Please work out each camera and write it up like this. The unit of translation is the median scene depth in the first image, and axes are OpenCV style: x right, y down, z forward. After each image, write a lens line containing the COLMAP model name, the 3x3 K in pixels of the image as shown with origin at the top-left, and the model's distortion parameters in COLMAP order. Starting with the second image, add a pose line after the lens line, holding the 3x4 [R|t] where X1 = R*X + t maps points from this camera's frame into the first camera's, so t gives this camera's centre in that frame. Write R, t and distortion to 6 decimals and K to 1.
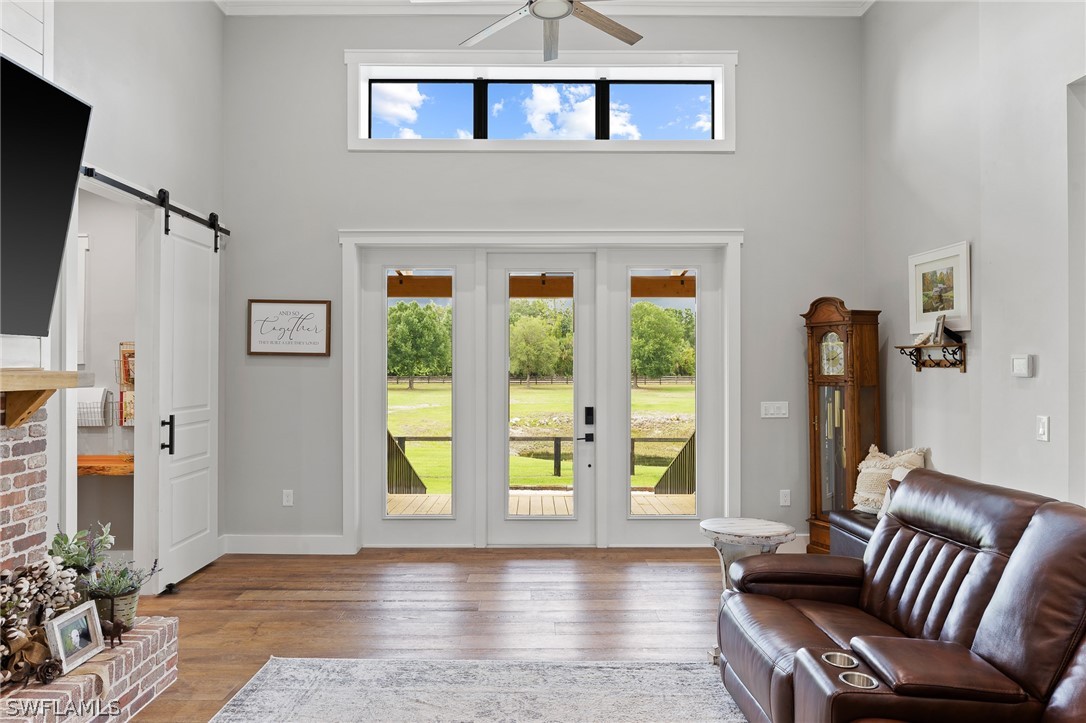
lens RADIAL K [[699.9, 0, 542.1], [0, 699.9, 357.9], [0, 0, 1]] dist [-0.006166, 0.002677]
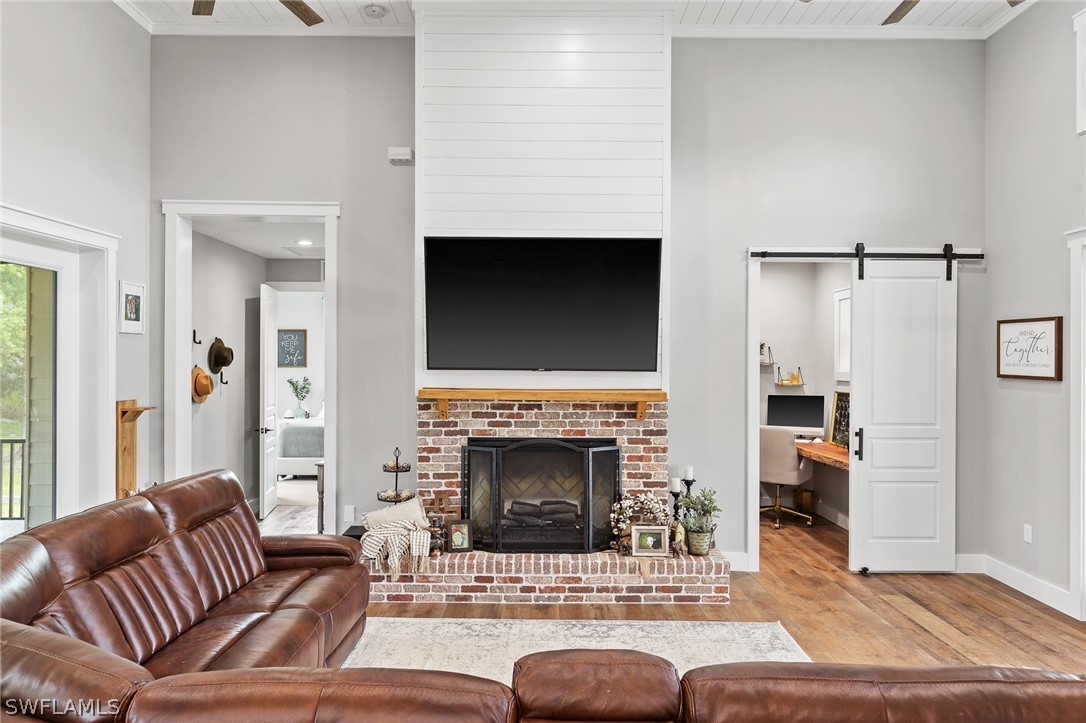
lens RADIAL K [[699.9, 0, 544.2], [0, 699.9, 361.8], [0, 0, 1]] dist [-0.006166, 0.002677]
pose [[0.001130, -0.004029, -0.999991, 0.613344], [0.005277, 0.999978, -0.004023, -0.028303], [0.999985, -0.005272, 0.001151, 0.400227]]
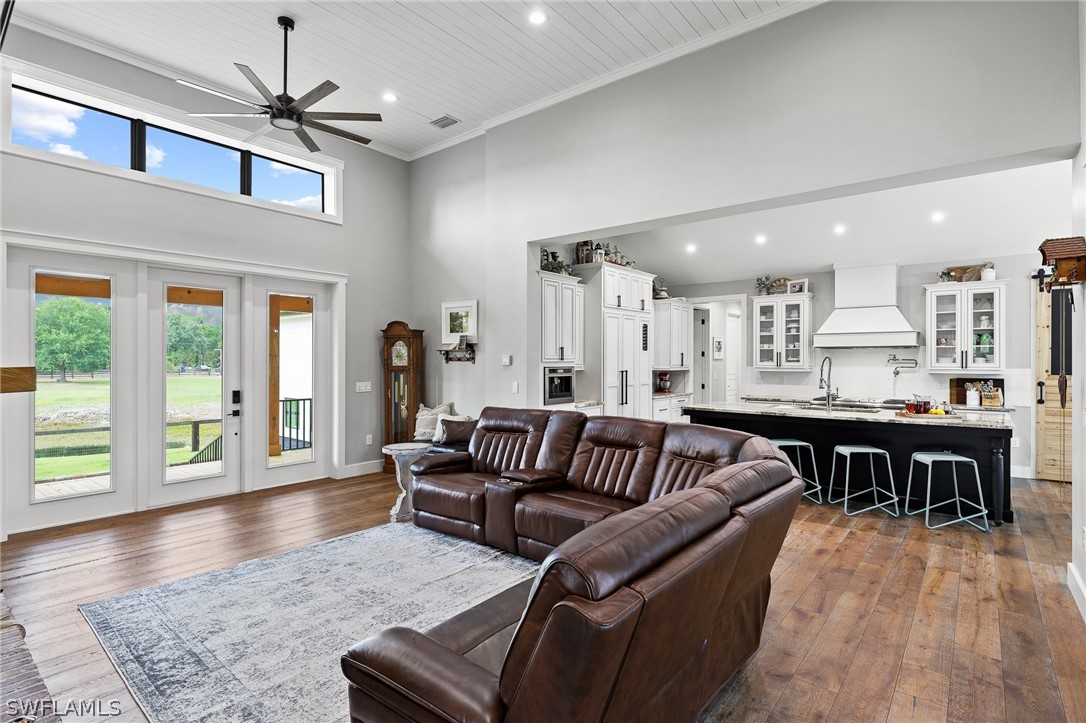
lens RADIAL K [[522.3, 0, 542.0], [0, 522.3, 361.7], [0, 0, 1]] dist [-0.017521, -0.000306]
pose [[0.635281, -0.001491, 0.772279, -0.375217], [-0.009389, 0.999909, 0.009654, -0.001399], [-0.772224, -0.013384, 0.635210, -0.107695]]
